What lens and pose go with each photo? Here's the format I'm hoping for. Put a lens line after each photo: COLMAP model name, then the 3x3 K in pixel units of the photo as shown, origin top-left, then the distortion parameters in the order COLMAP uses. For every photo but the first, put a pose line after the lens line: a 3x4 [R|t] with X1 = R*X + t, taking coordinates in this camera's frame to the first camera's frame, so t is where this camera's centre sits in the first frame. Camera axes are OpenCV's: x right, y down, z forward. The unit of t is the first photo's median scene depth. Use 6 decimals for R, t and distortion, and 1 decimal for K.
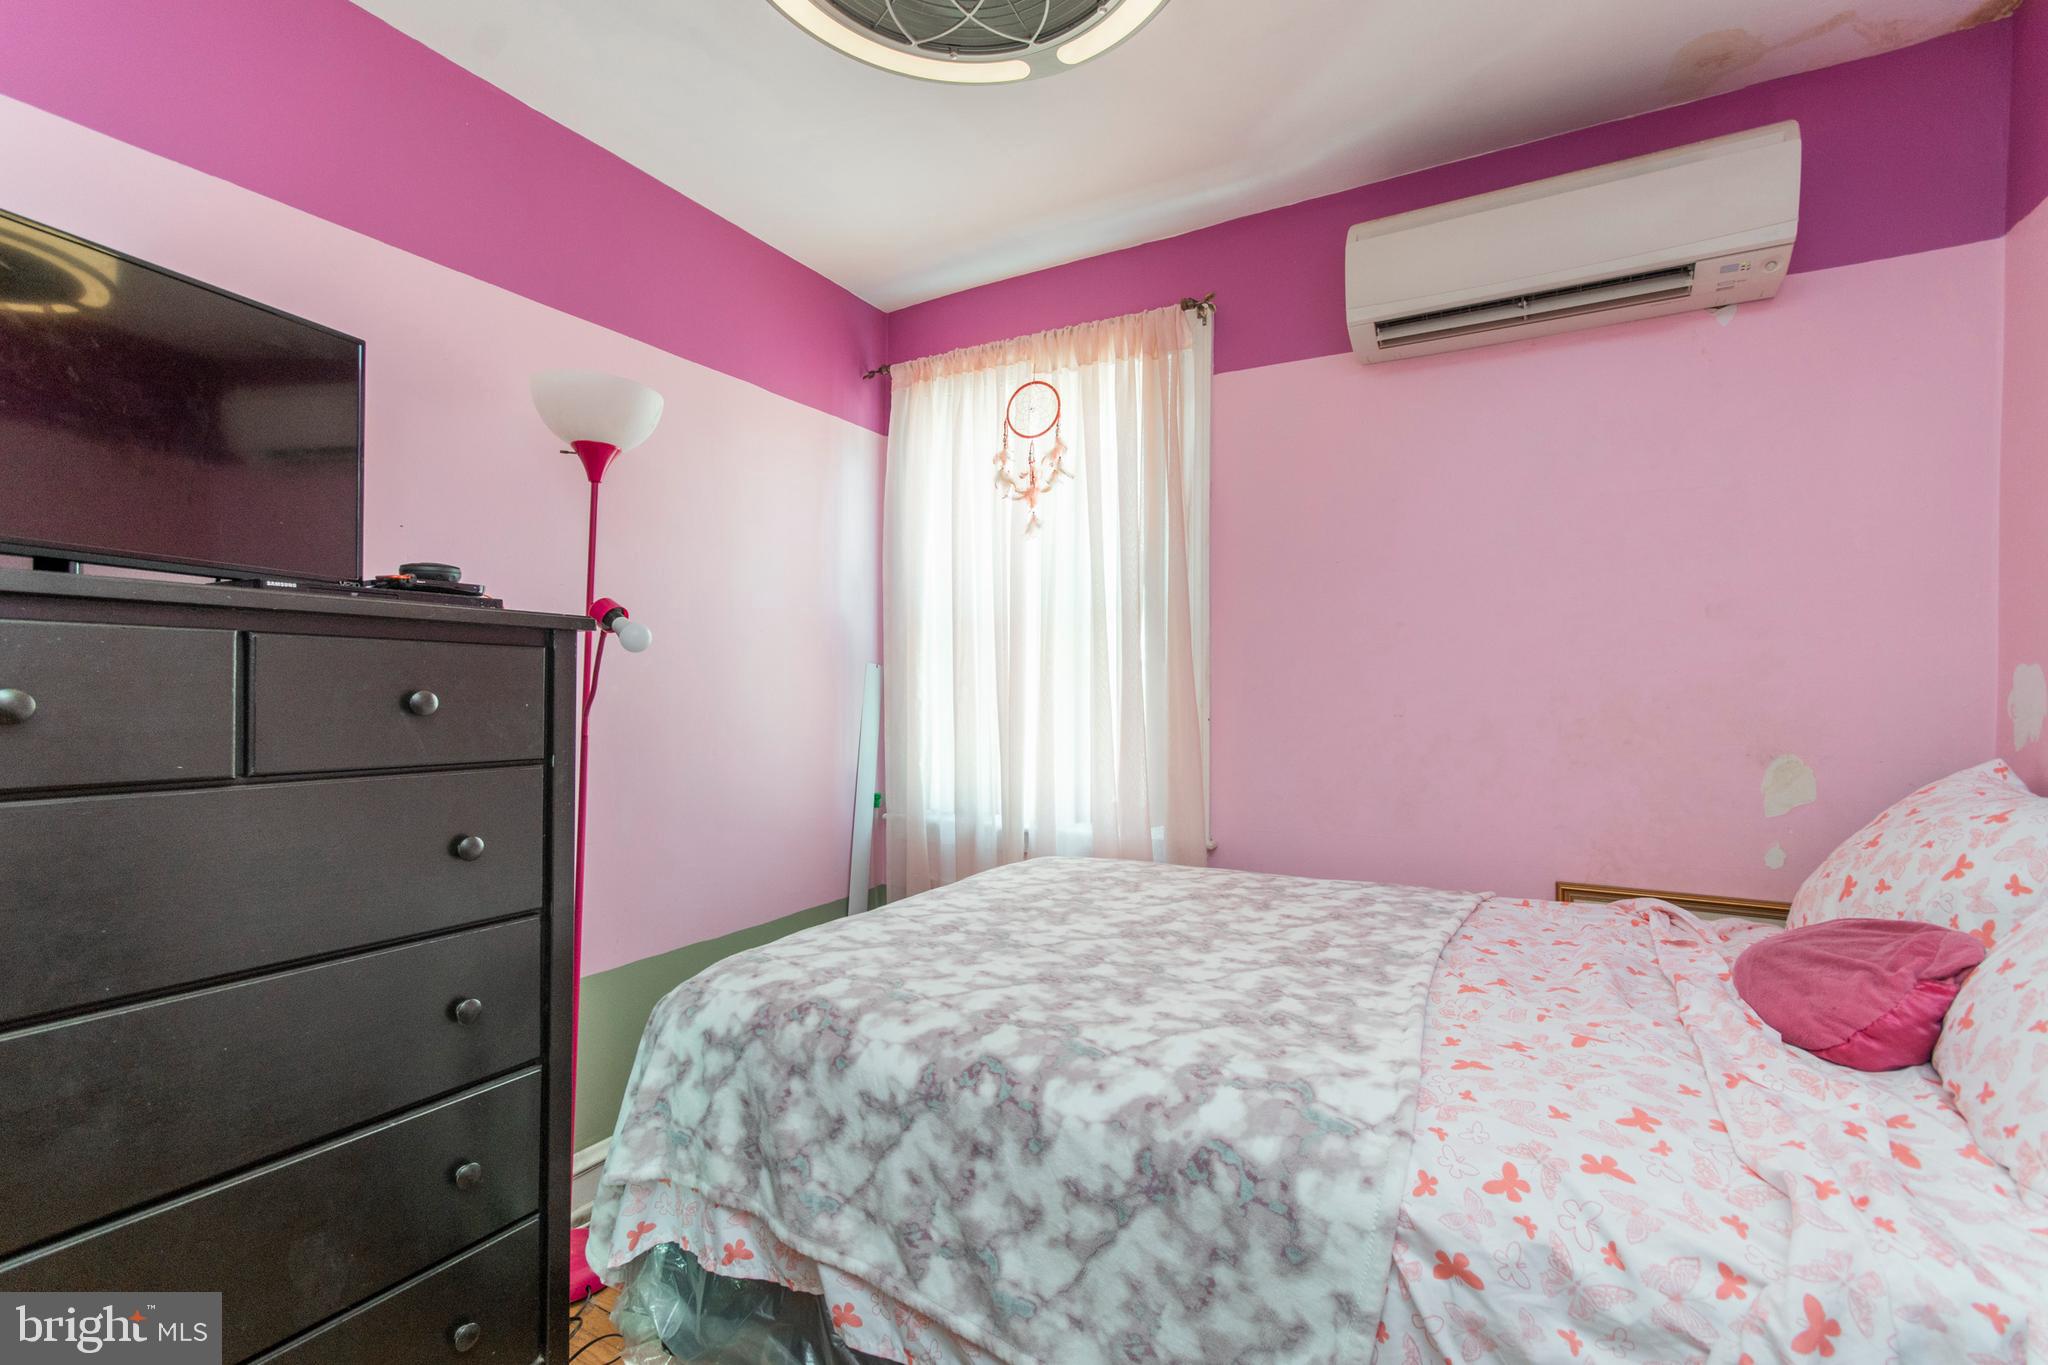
lens RADIAL K [[917.5, 0, 1004.6], [0, 917.5, 696.3], [0, 0, 1]] dist [0.003692, 0.002186]
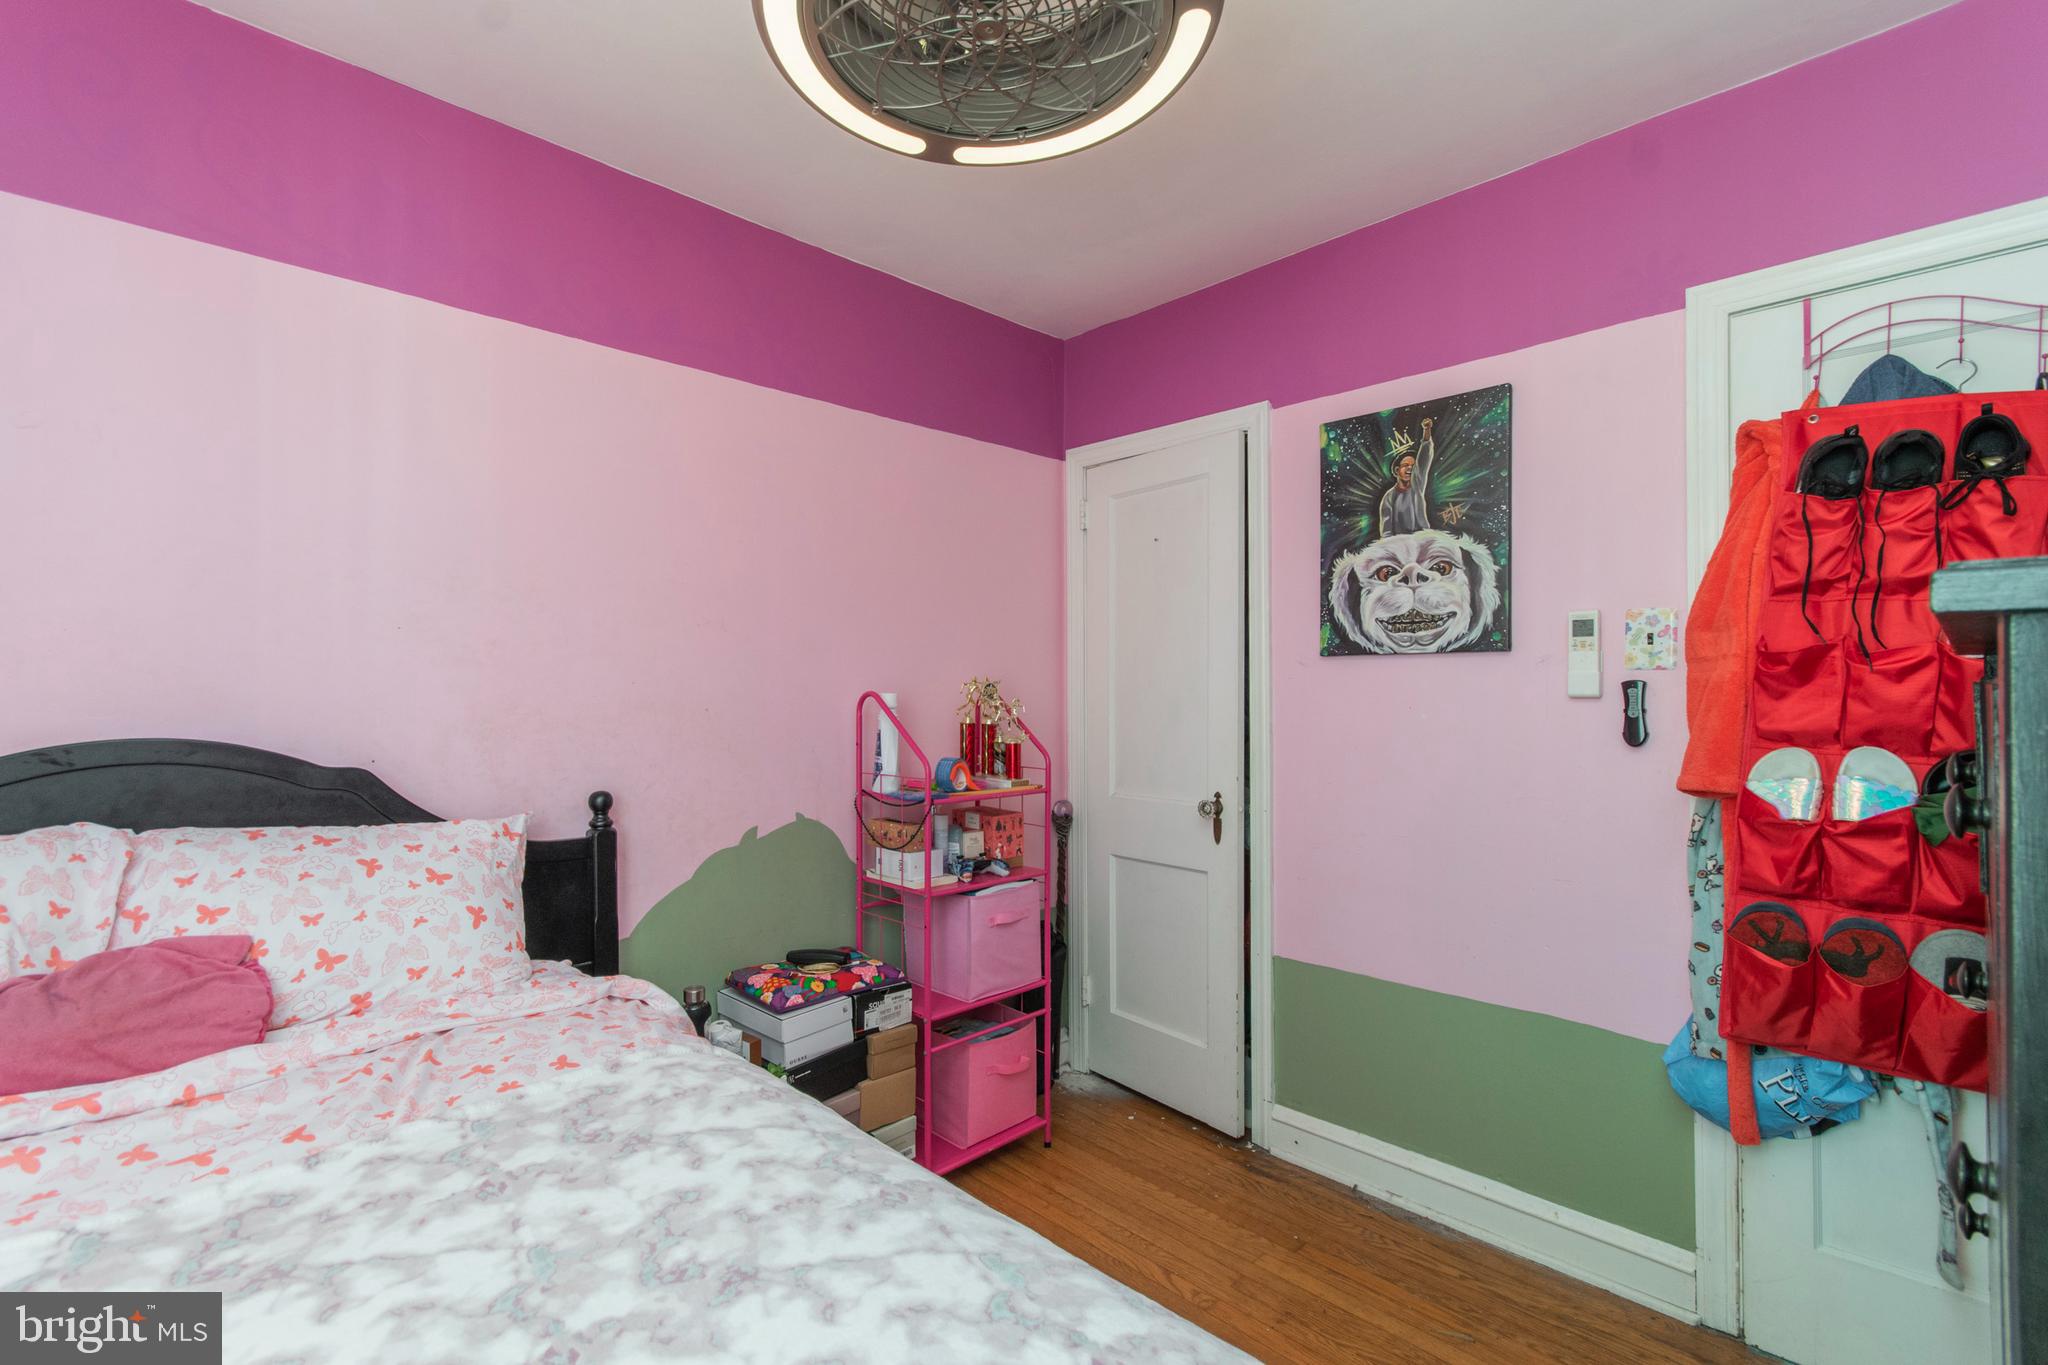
lens RADIAL K [[917.5, 0, 981.9], [0, 917.5, 678.9], [0, 0, 1]] dist [0.003692, 0.002186]
pose [[-0.955227, 0.004644, 0.295839, -0.303102], [0.003031, 0.999978, -0.005909, -0.063401], [-0.295860, -0.004747, -0.955220, 1.729299]]
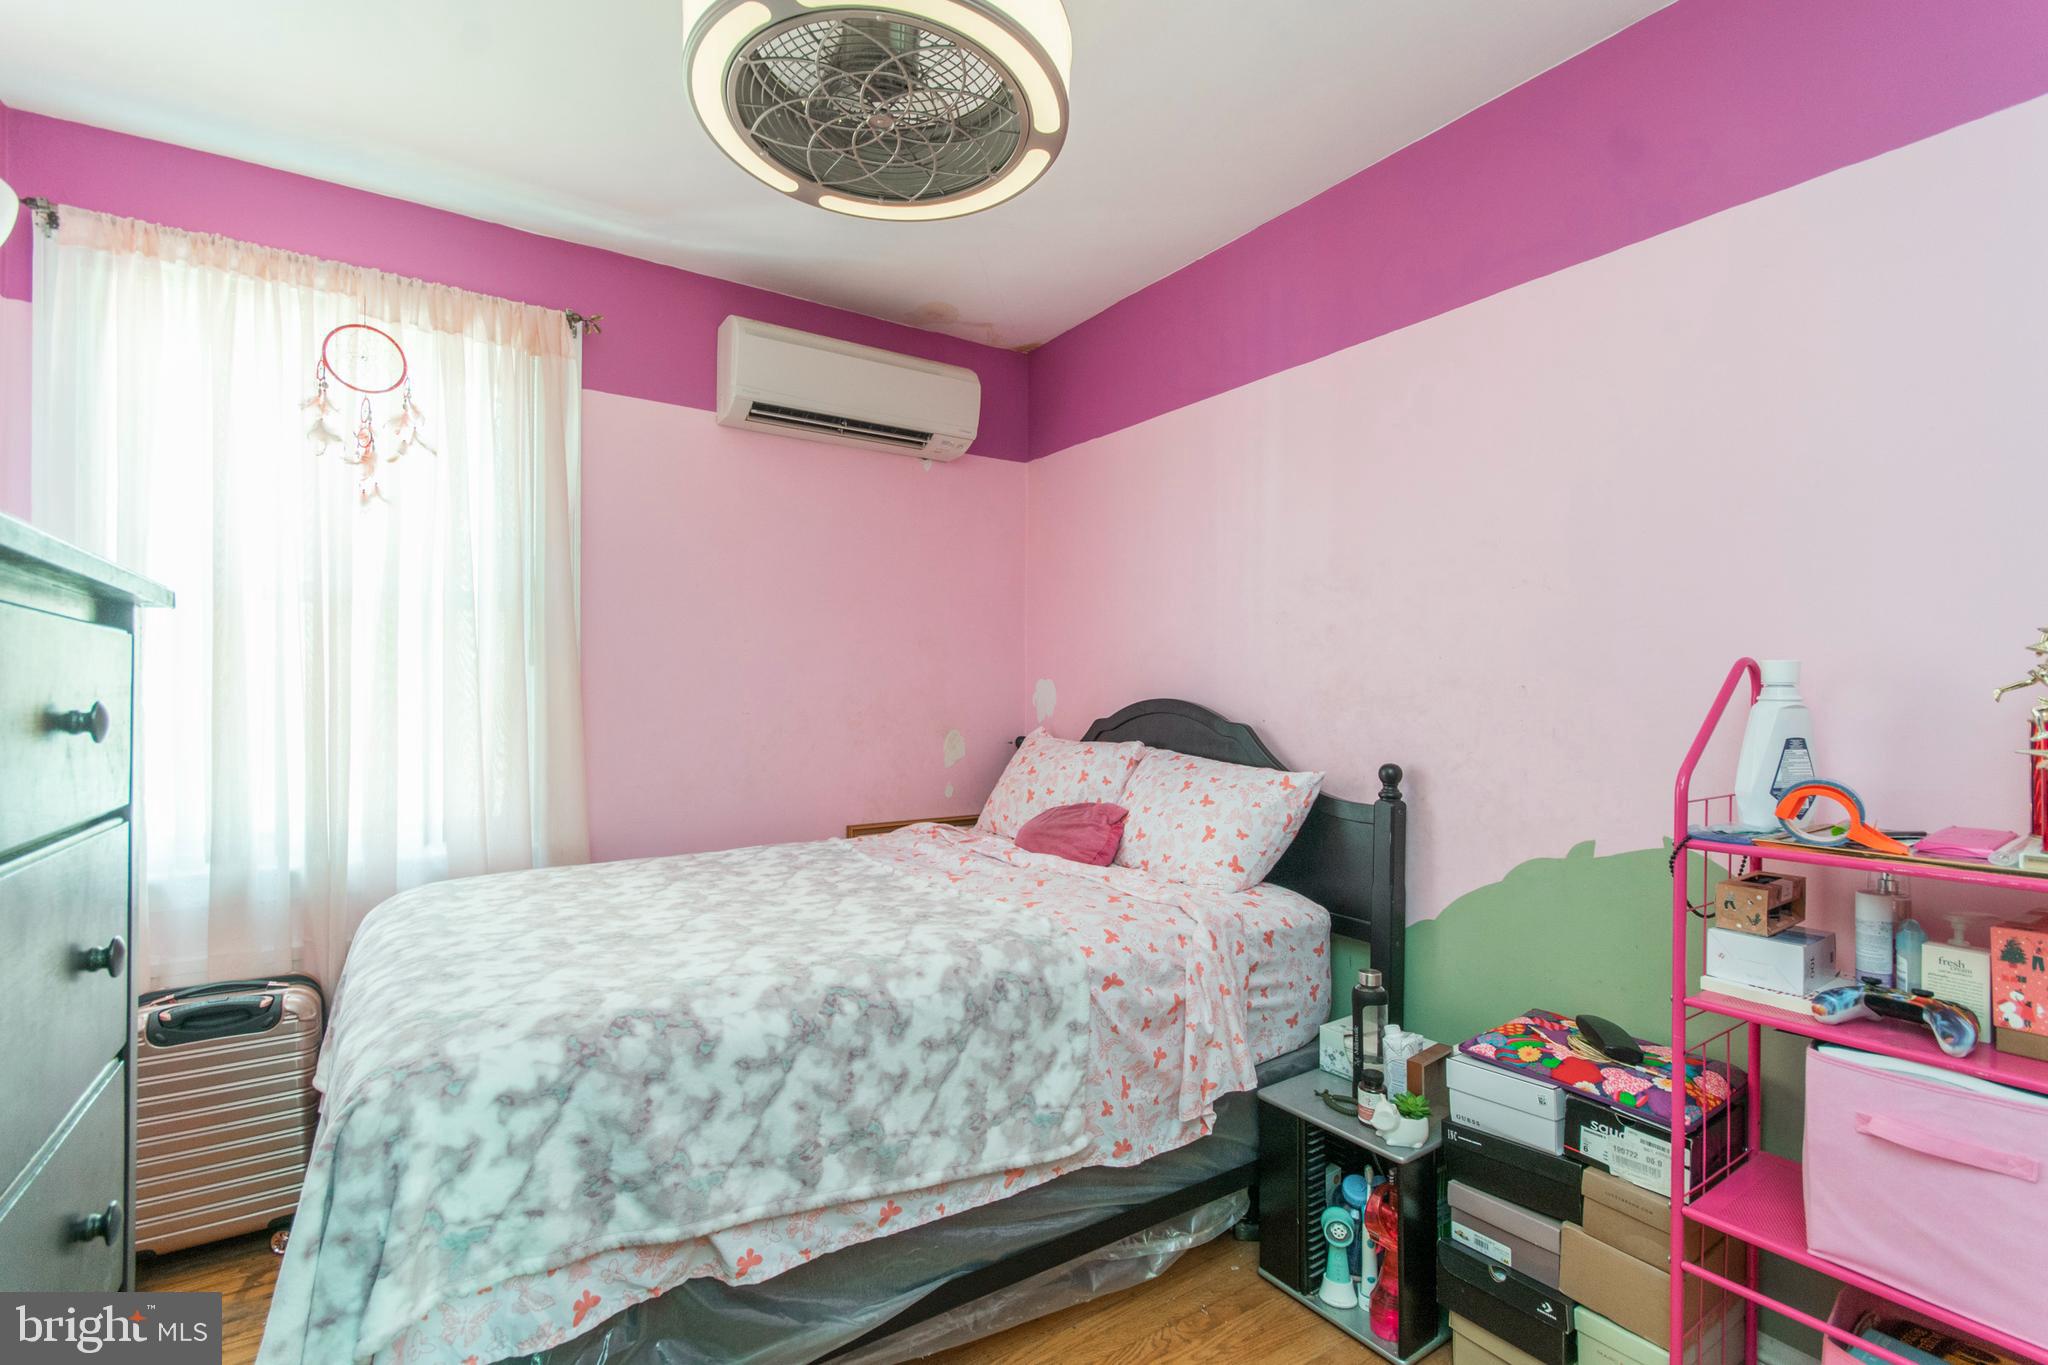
lens RADIAL K [[917.5, 0, 1032.1], [0, 917.5, 685.0], [0, 0, 1]] dist [0.003692, 0.002186]
pose [[0.434097, 0.004042, 0.900857, -0.985440], [0.006239, 0.999952, -0.007493, -0.010403], [-0.900844, 0.008873, 0.434051, 0.195674]]
